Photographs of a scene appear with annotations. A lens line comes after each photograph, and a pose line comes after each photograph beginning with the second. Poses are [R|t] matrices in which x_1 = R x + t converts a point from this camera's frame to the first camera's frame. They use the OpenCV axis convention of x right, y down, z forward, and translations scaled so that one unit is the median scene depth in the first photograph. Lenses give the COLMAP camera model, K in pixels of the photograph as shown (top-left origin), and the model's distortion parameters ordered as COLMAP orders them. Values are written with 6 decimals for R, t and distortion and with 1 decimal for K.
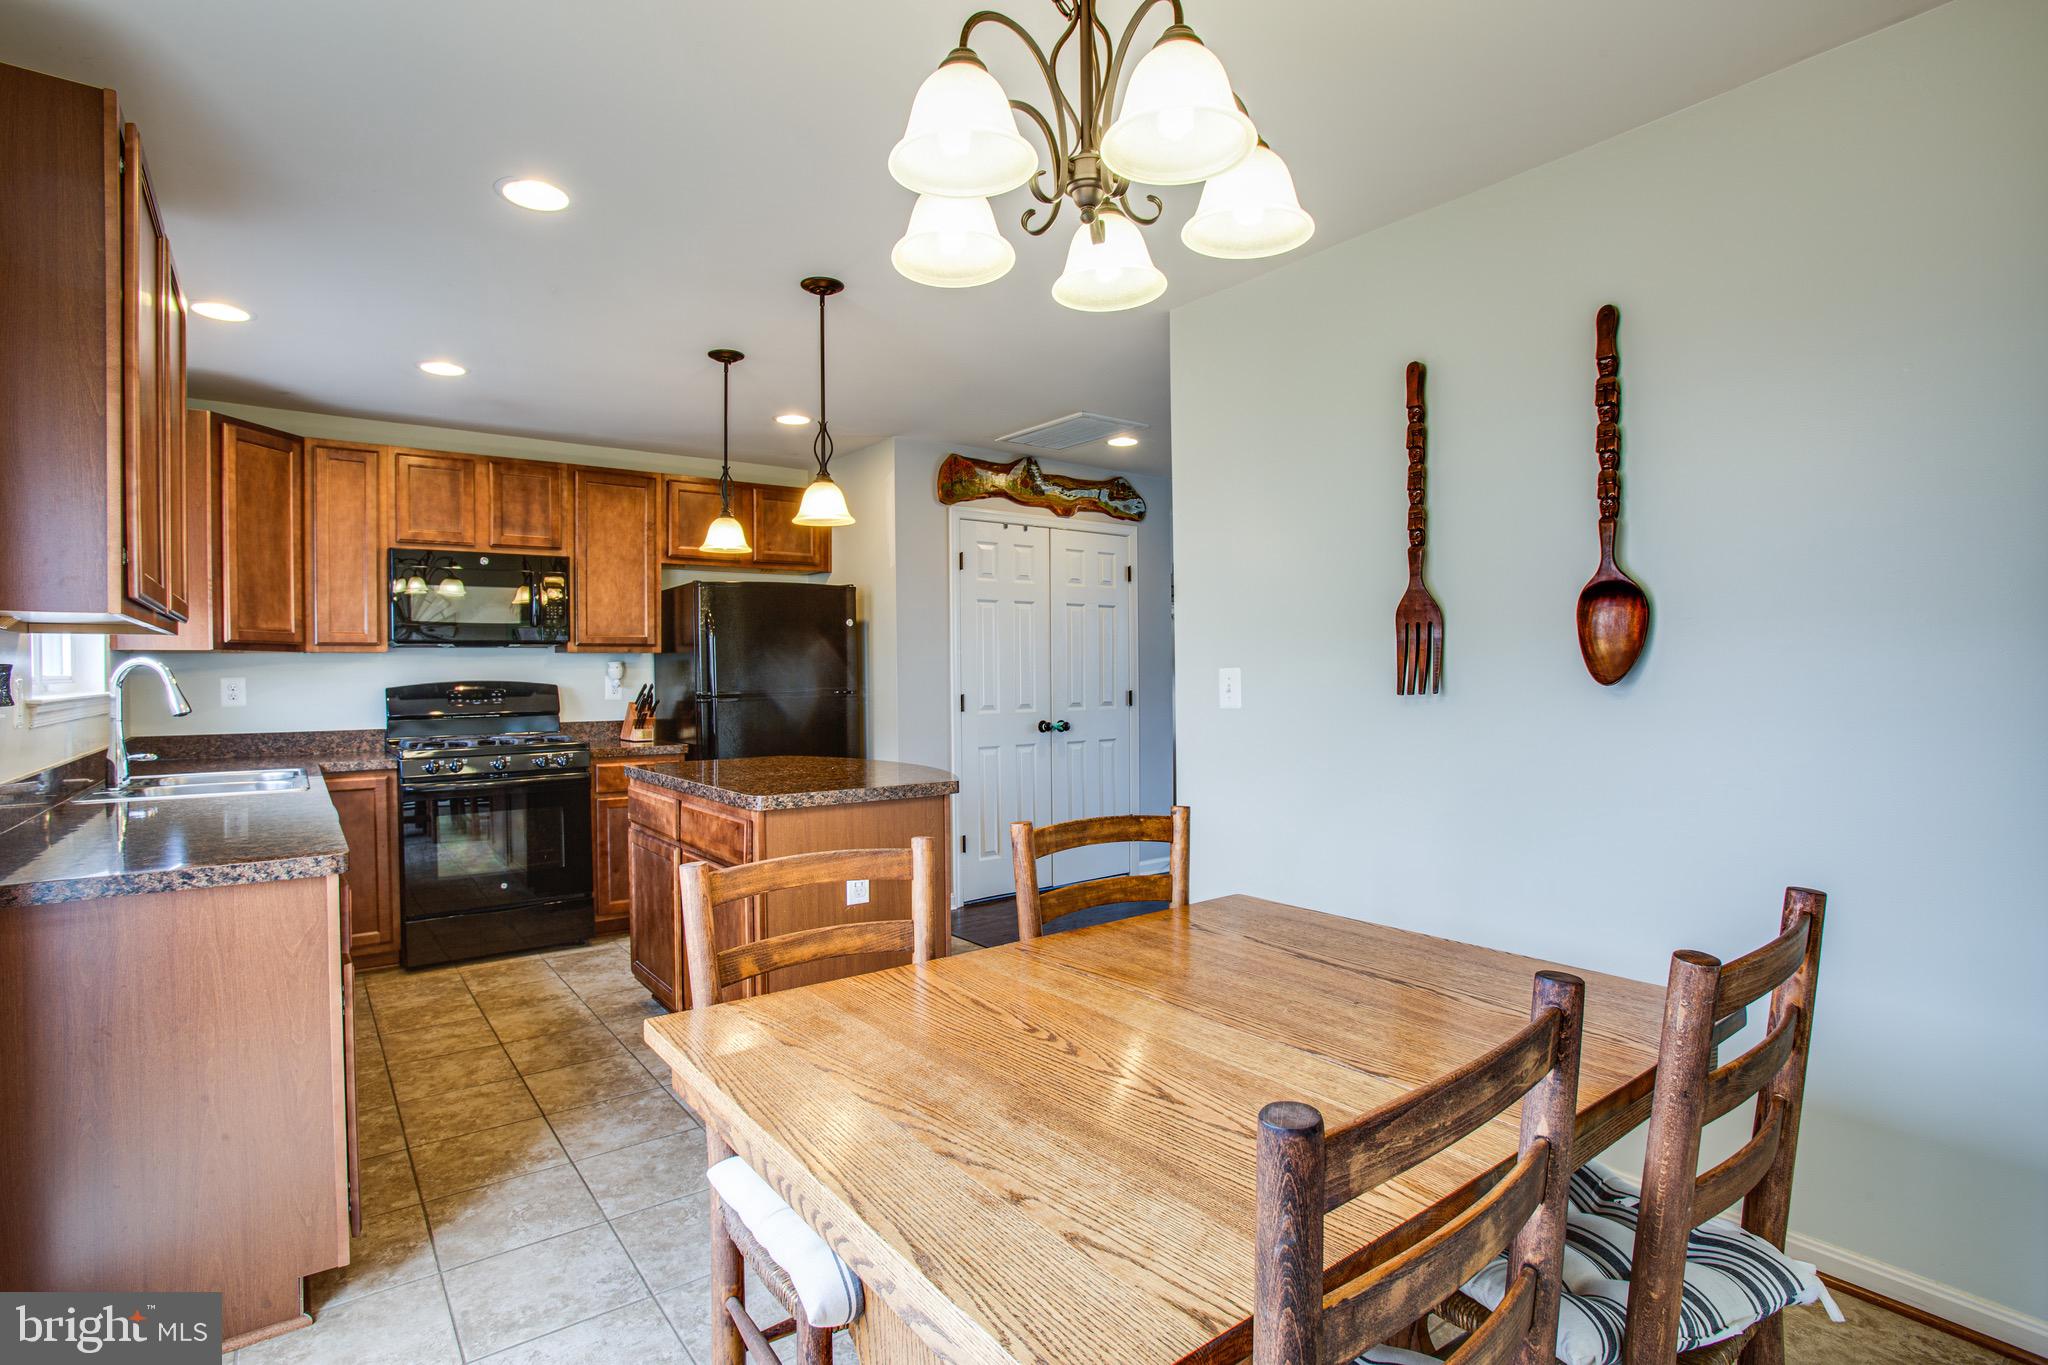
lens RADIAL K [[989.5, 0, 1025.9], [0, 989.5, 672.8], [0, 0, 1]] dist [-0.073241, 0.034482]
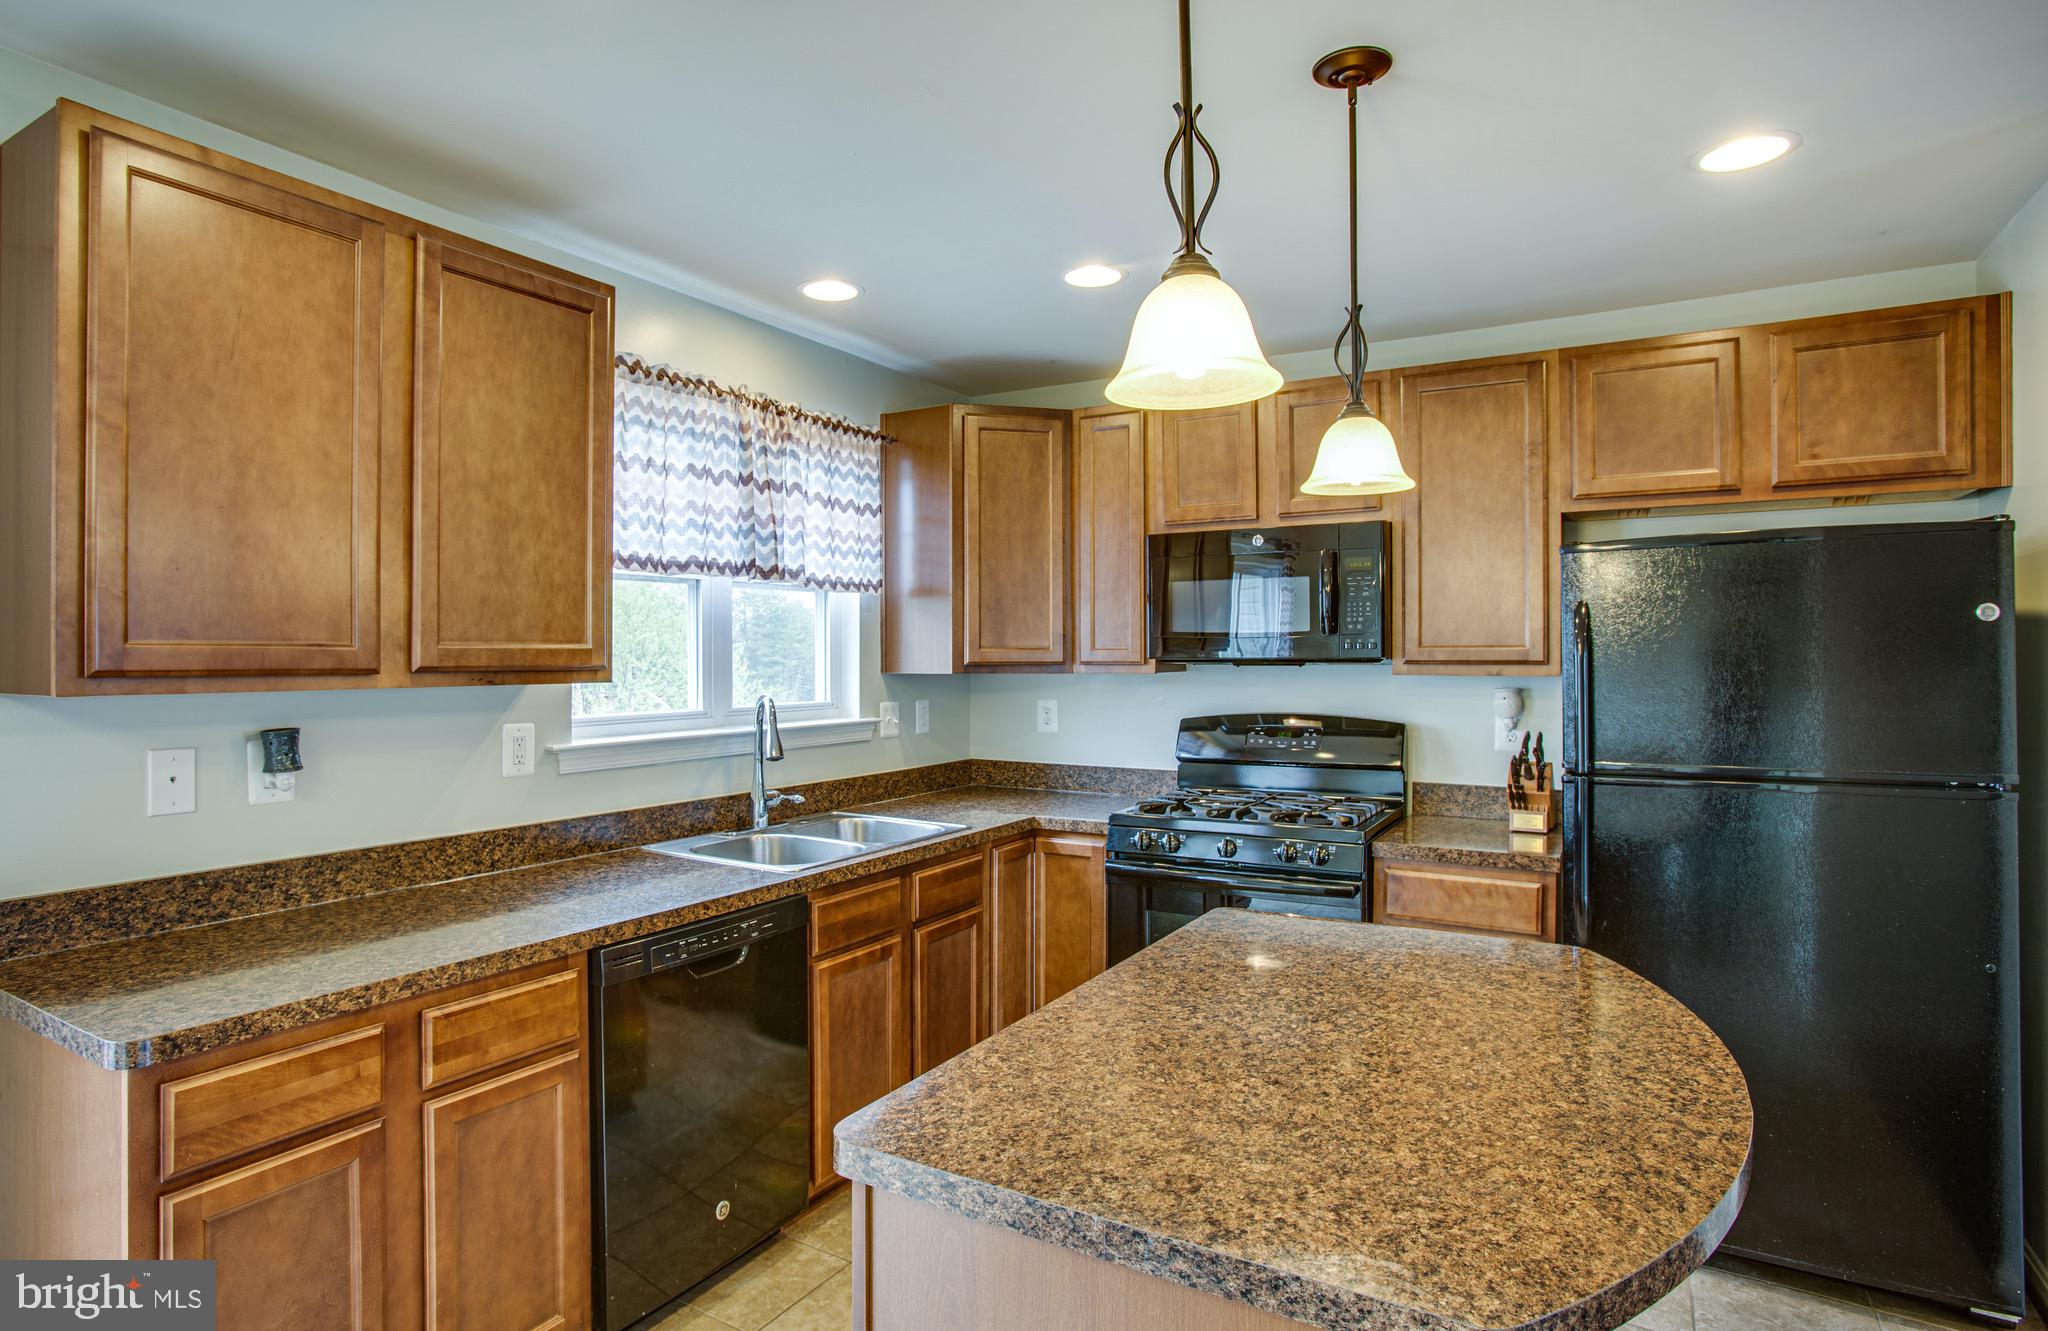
lens RADIAL K [[1105.1, 0, 955.3], [0, 1105.1, 658.9], [0, 0, 1]] dist [-0.089178, 0.054974]
pose [[0.350612, 0.012540, -0.936437, 0.090540], [-0.004021, 0.999921, 0.011885, -0.043535], [0.936512, -0.000402, 0.350634, 0.568787]]
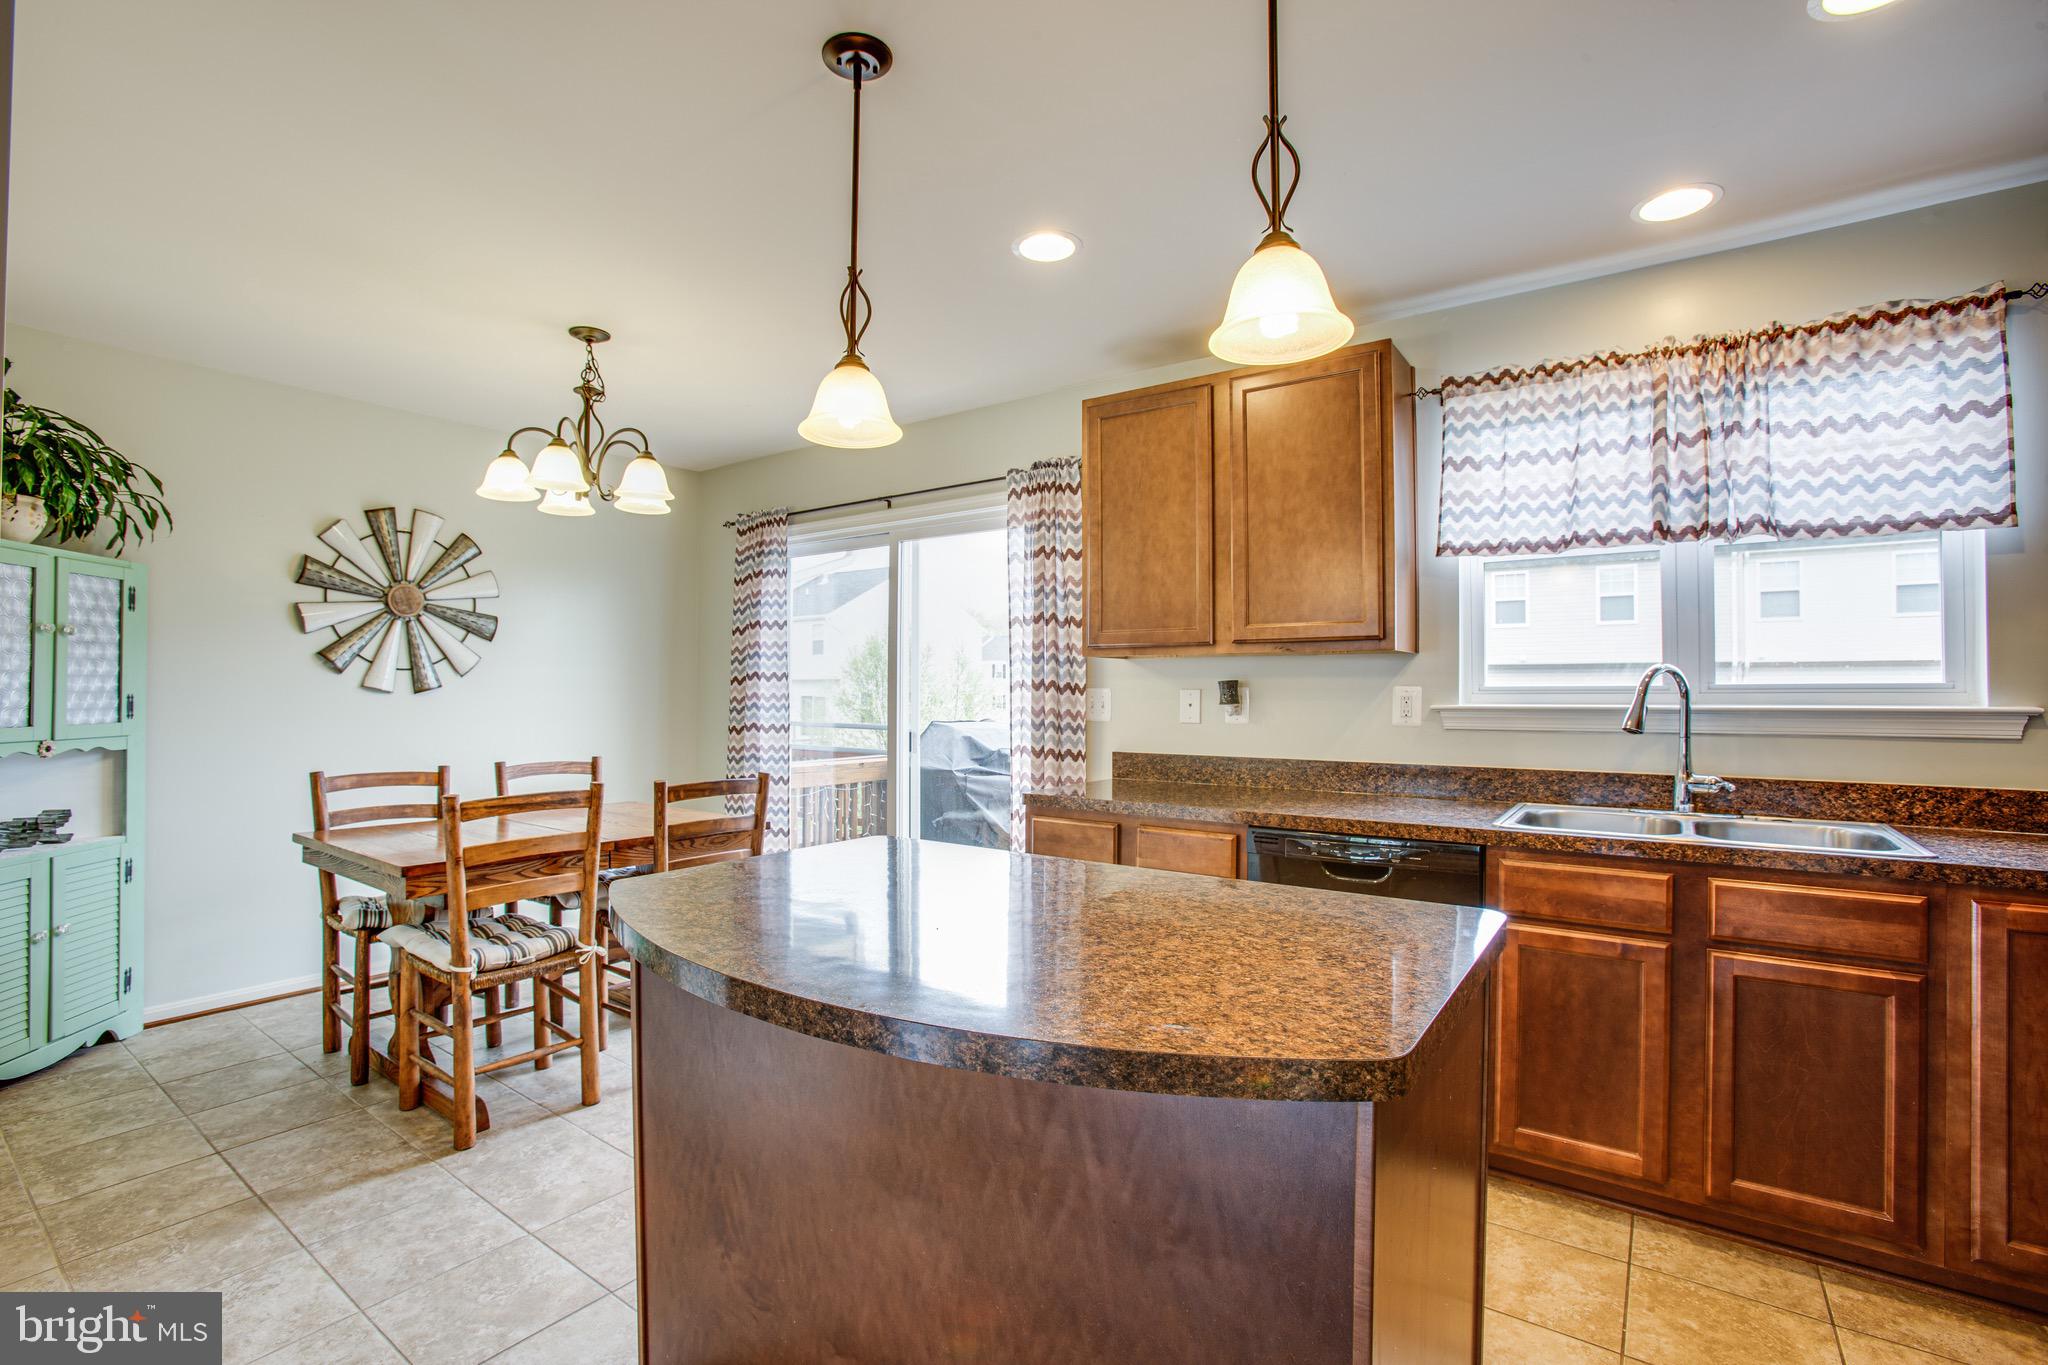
lens RADIAL K [[923.1, 0, 1031.2], [0, 923.1, 685.7], [0, 0, 1]] dist [-0.065719, 0.024481]
pose [[-0.950211, 0.003574, -0.311588, -0.103983], [0.004671, 0.999985, -0.002776, 0.003144], [0.311573, -0.004093, -0.950213, 1.130755]]
